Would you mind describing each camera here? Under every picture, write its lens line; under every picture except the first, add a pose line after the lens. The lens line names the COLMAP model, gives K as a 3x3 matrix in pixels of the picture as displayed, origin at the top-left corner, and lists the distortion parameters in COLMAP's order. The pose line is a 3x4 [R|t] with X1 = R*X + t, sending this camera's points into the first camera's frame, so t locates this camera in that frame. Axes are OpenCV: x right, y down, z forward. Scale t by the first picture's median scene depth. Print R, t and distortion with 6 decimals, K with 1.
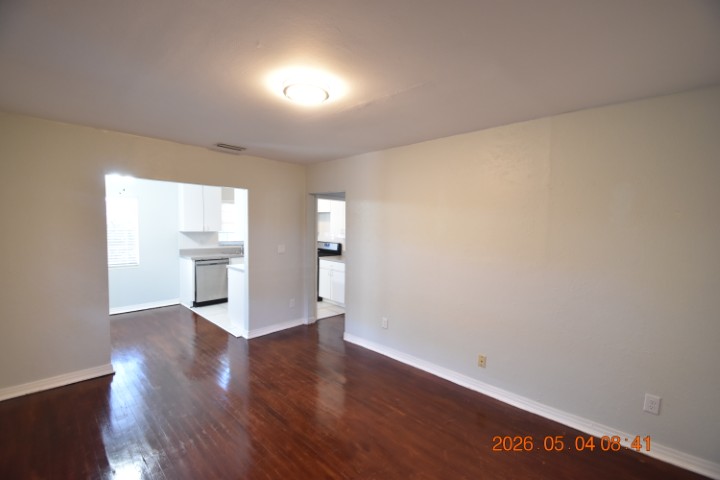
lens RADIAL K [[315.3, 0, 357.9], [0, 315.3, 241.7], [0, 0, 1]] dist [0.005694, -0.007786]
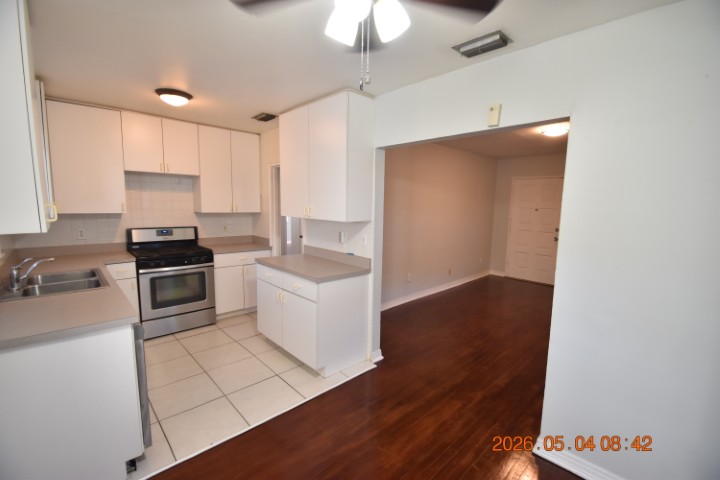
lens RADIAL K [[315.3, 0, 360.5], [0, 315.3, 242.2], [0, 0, 1]] dist [0.005694, -0.007786]
pose [[0.035214, -0.143822, 0.988977, -1.387589], [0.037699, 0.989077, 0.142494, -0.086224], [-0.998668, 0.032266, 0.040251, 1.357268]]
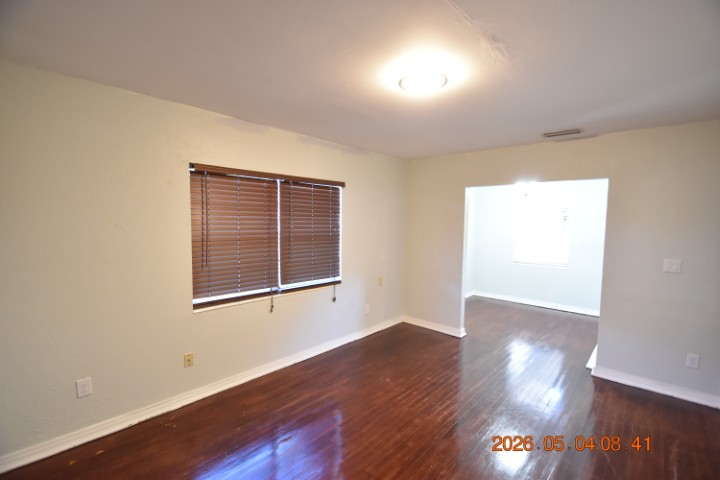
lens RADIAL K [[315.3, 0, 359.3], [0, 315.3, 240.6], [0, 0, 1]] dist [0.005694, -0.007786]
pose [[0.025722, 0.045016, -0.998655, 0.518750], [-0.065871, 0.996891, 0.043240, -0.016944], [0.997497, 0.064670, 0.028607, 0.530361]]
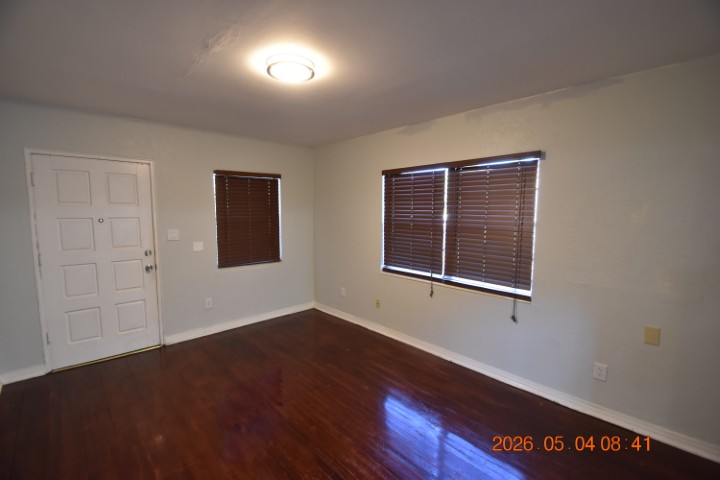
lens RADIAL K [[315.3, 0, 357.9], [0, 315.3, 241.5], [0, 0, 1]] dist [0.005694, -0.007786]
pose [[-0.999375, -0.023004, 0.026841, -0.262913], [-0.018452, 0.987111, 0.158972, -0.075459], [-0.030152, 0.158378, -0.986918, 1.322094]]
